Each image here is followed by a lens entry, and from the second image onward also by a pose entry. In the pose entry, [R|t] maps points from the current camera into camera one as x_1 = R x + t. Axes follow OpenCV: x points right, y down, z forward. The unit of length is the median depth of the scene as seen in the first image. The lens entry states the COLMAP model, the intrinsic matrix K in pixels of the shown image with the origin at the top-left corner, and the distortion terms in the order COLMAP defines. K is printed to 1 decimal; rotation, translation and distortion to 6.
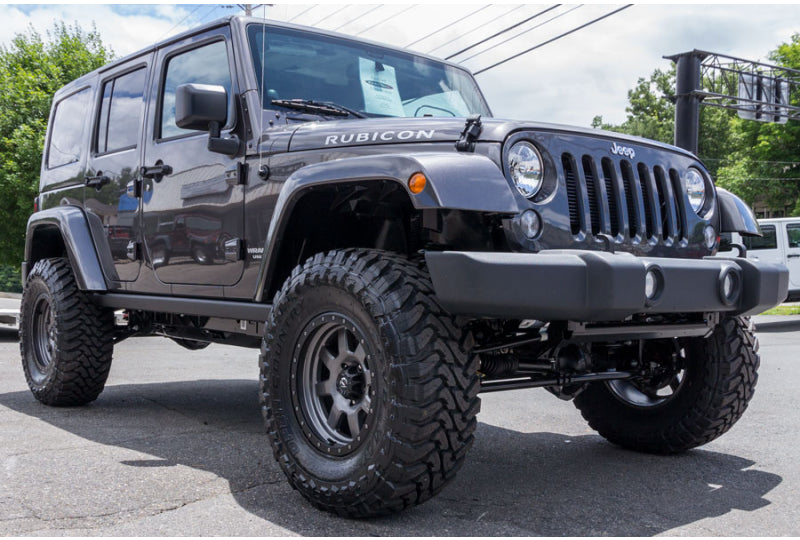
lens RADIAL K [[888.4, 0, 399.3], [0, 888.4, 311.0], [0, 0, 1]] dist [-0.005438, 0.003375]
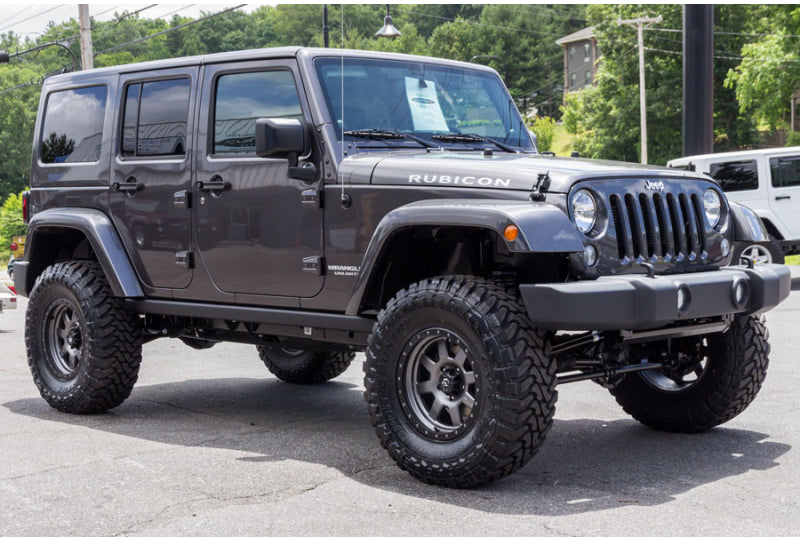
lens RADIAL K [[1479.8, 0, 400.0], [0, 1479.8, 270.0], [0, 0, 1]] dist [0.006116, -0.118868]
pose [[0.993438, -0.030954, 0.110107, -0.326378], [0.028731, 0.999351, 0.021718, -0.117010], [-0.110708, -0.018412, 0.993682, -0.996259]]
